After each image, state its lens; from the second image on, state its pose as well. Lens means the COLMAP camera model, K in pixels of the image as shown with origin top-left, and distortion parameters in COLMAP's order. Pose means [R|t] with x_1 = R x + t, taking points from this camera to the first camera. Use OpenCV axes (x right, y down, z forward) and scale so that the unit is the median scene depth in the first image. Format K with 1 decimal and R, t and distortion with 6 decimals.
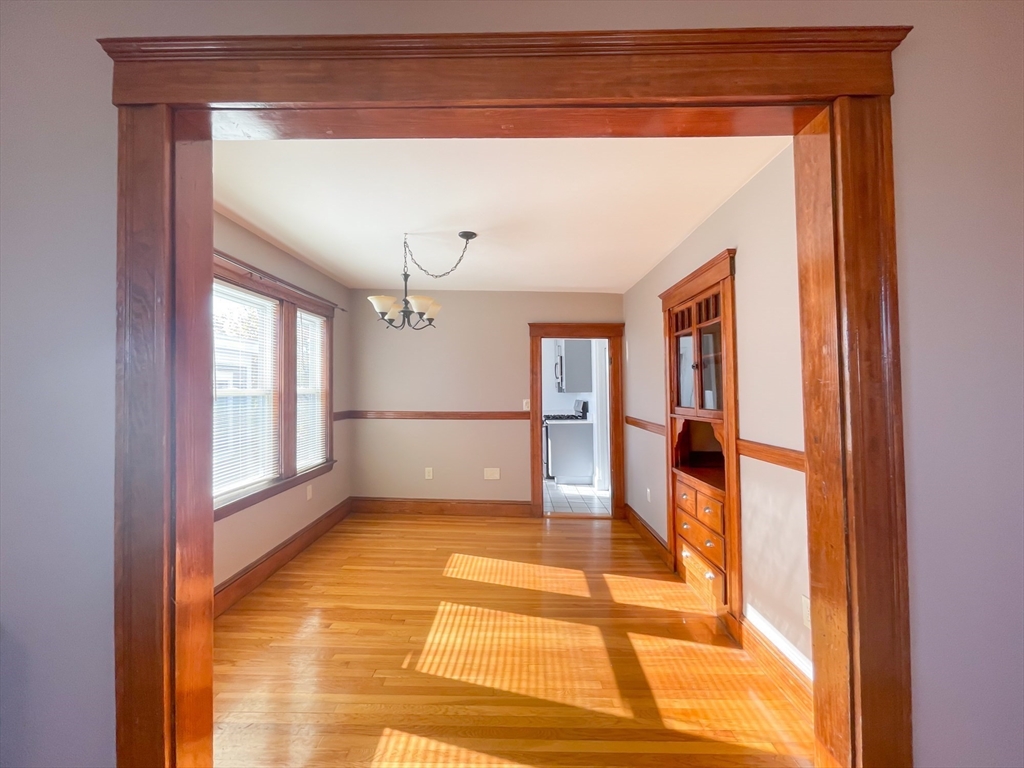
lens RADIAL K [[418.8, 0, 510.5], [0, 418.8, 382.5], [0, 0, 1]] dist [-0.011736, 0.000117]
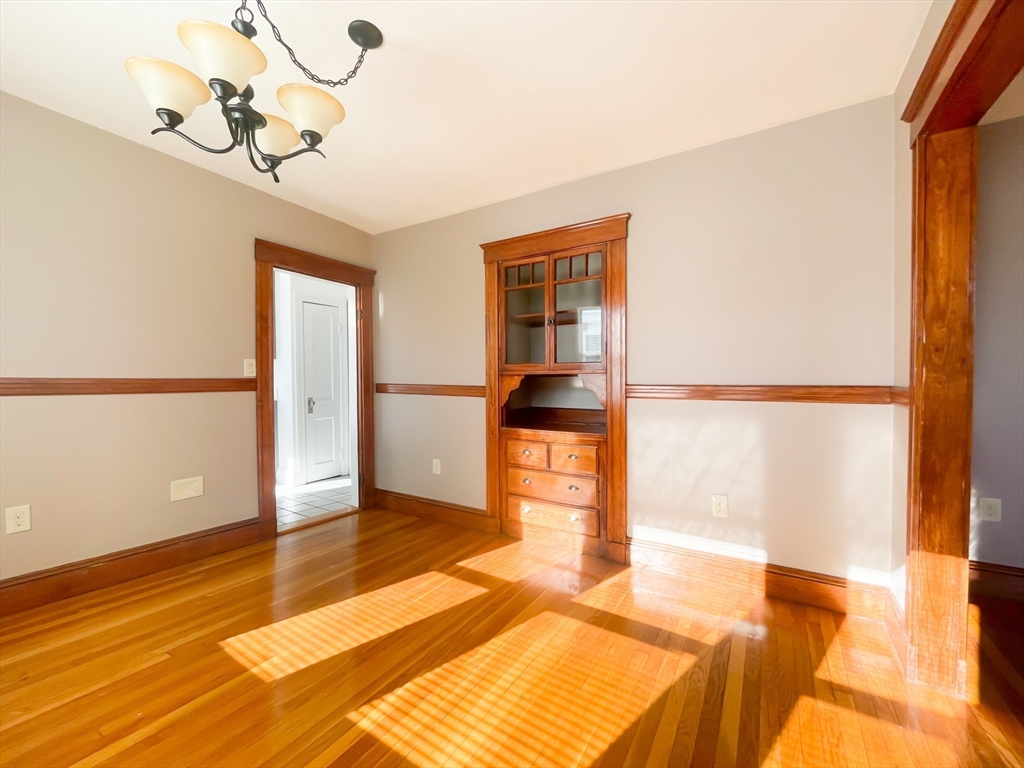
lens RADIAL K [[423.0, 0, 507.5], [0, 423.0, 383.0], [0, 0, 1]] dist [-0.000221, 0.000232]
pose [[0.526168, -0.007194, 0.850350, -0.461725], [-0.019011, 0.999615, 0.020221, 0.086663], [-0.850168, -0.026806, 0.525829, 0.513531]]
